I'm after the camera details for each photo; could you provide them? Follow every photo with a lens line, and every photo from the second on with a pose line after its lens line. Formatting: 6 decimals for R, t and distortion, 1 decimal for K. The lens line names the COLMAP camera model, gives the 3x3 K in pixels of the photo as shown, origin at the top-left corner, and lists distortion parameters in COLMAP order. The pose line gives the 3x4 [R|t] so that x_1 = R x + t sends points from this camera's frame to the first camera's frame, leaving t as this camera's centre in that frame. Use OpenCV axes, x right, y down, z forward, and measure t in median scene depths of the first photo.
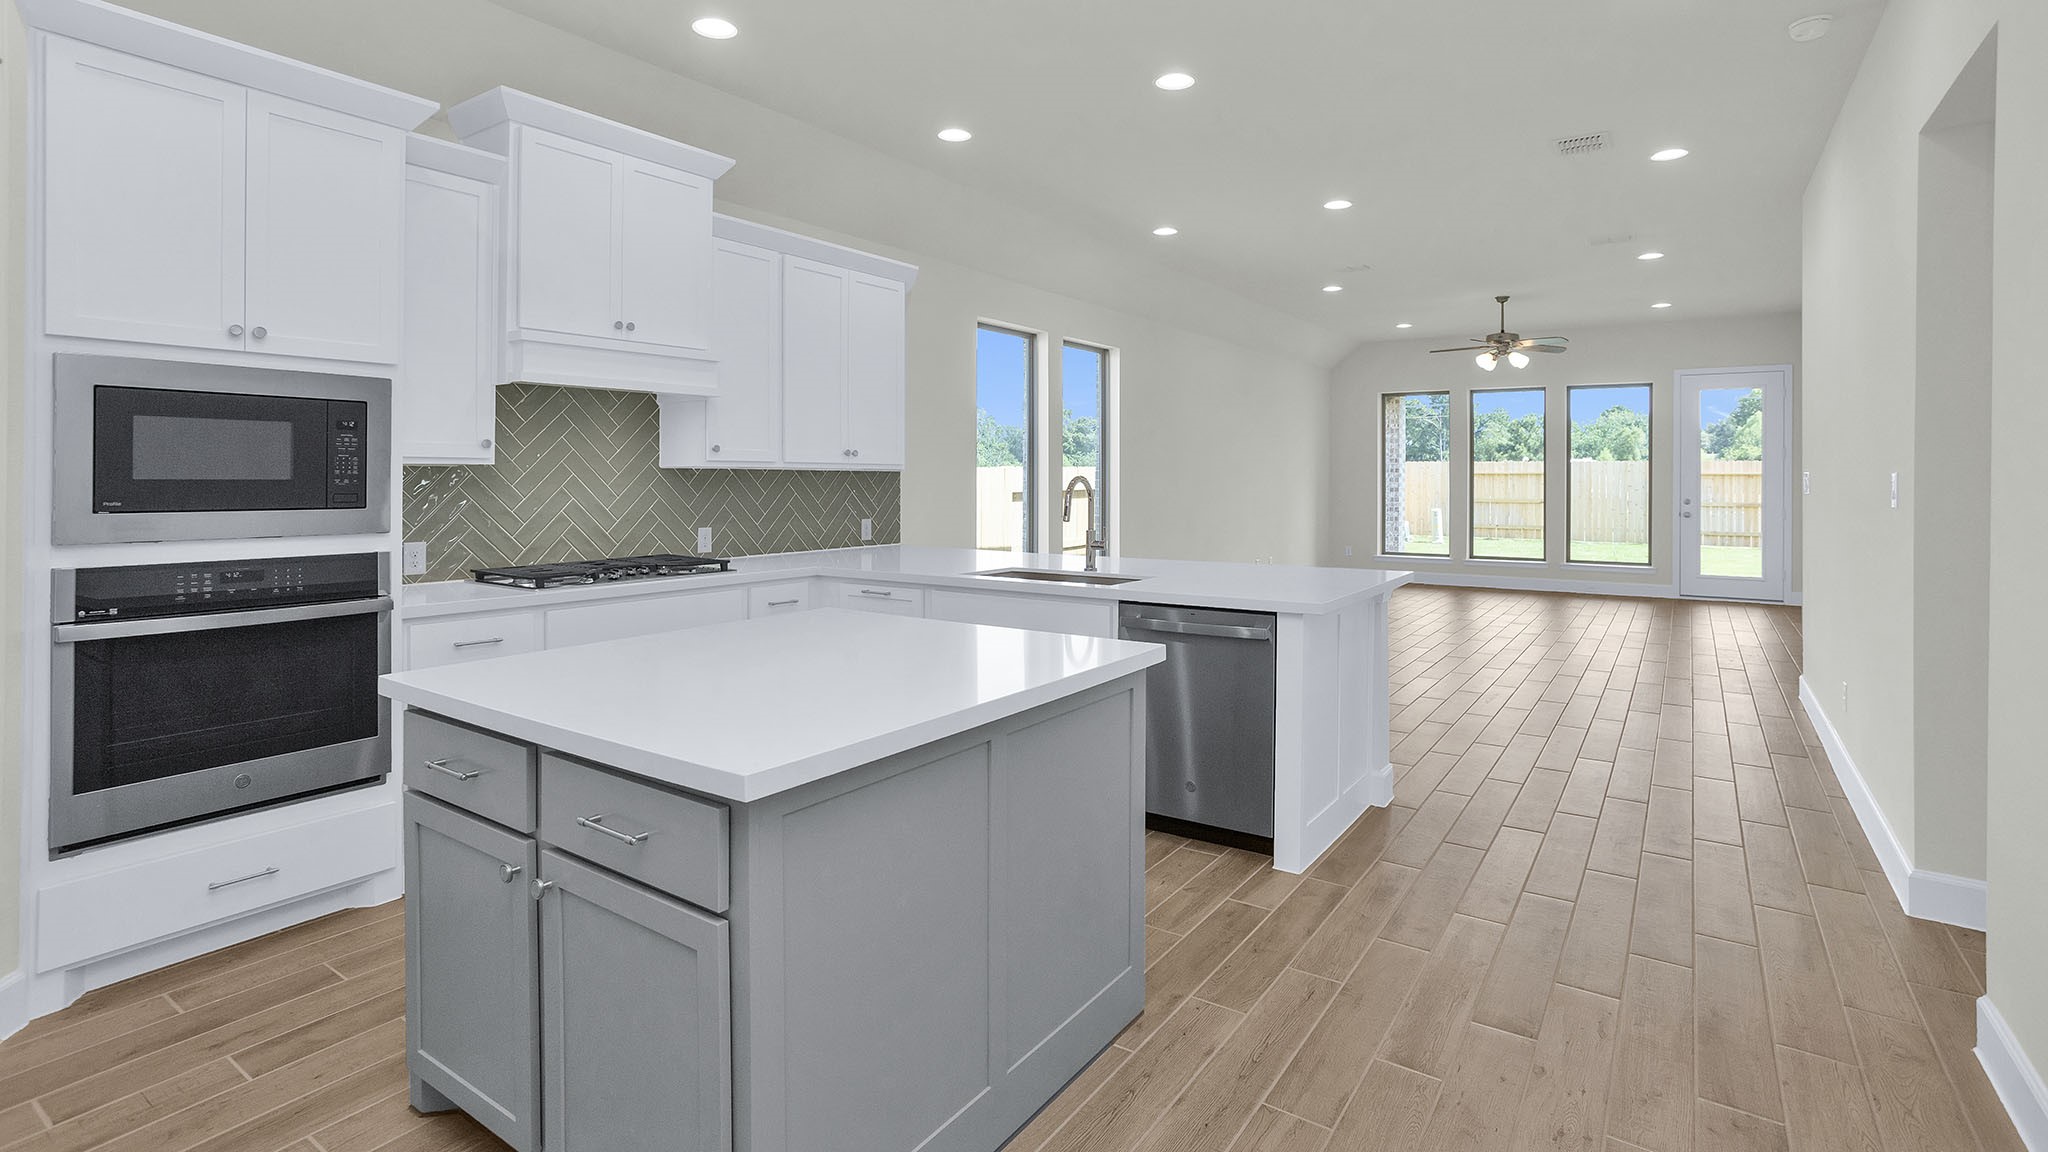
lens RADIAL K [[976.4, 0, 1022.6], [0, 976.4, 486.0], [0, 0, 1]] dist [-0.024123, 0.000614]
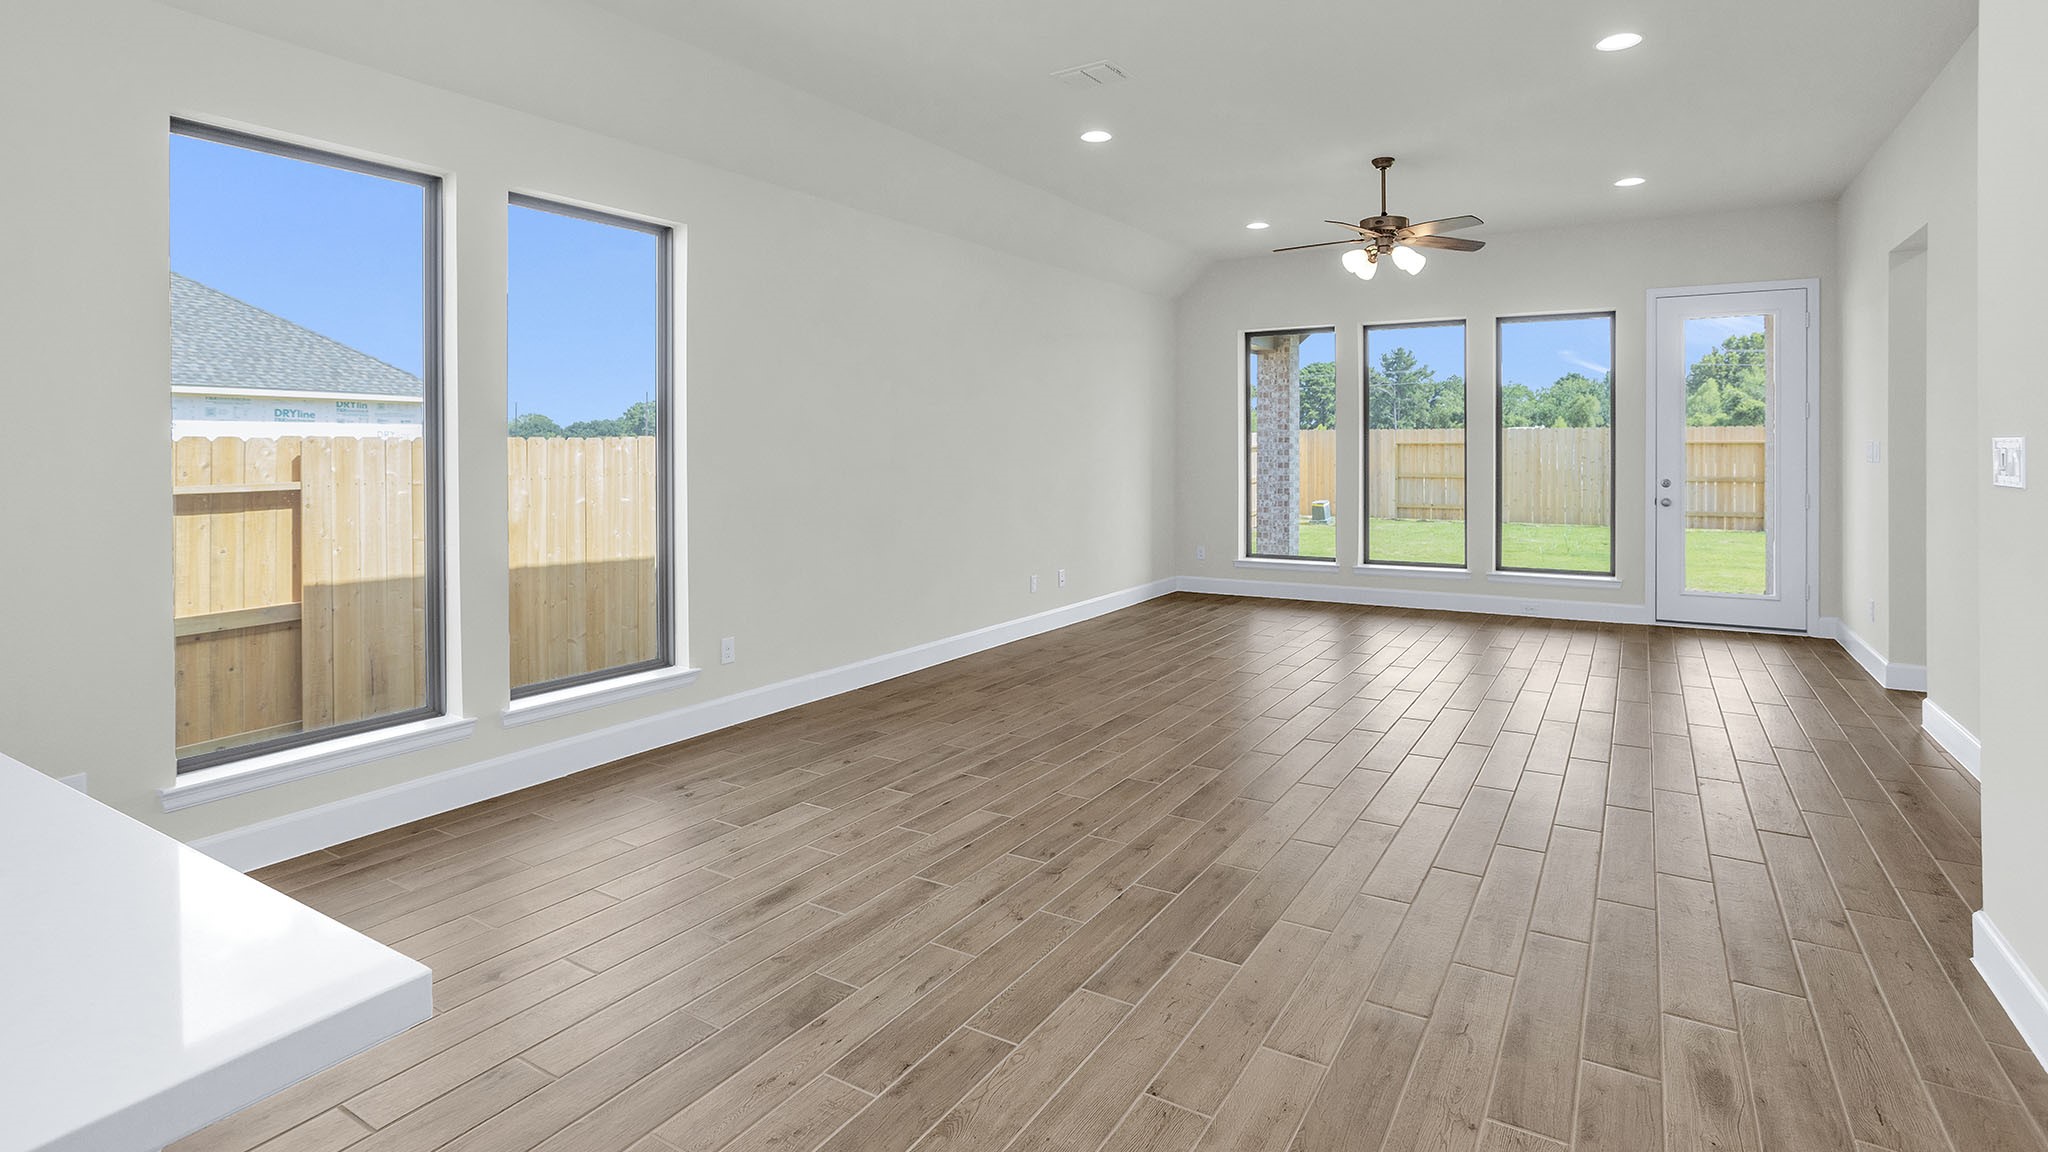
lens RADIAL K [[999.9, 0, 1030.2], [0, 999.9, 469.7], [0, 0, 1]] dist [-0.051130, 0.030139]
pose [[0.998780, -0.008584, 0.048635, 0.196495], [0.008086, 0.999913, 0.010428, -0.003934], [-0.048720, -0.010022, 0.998762, 0.312314]]
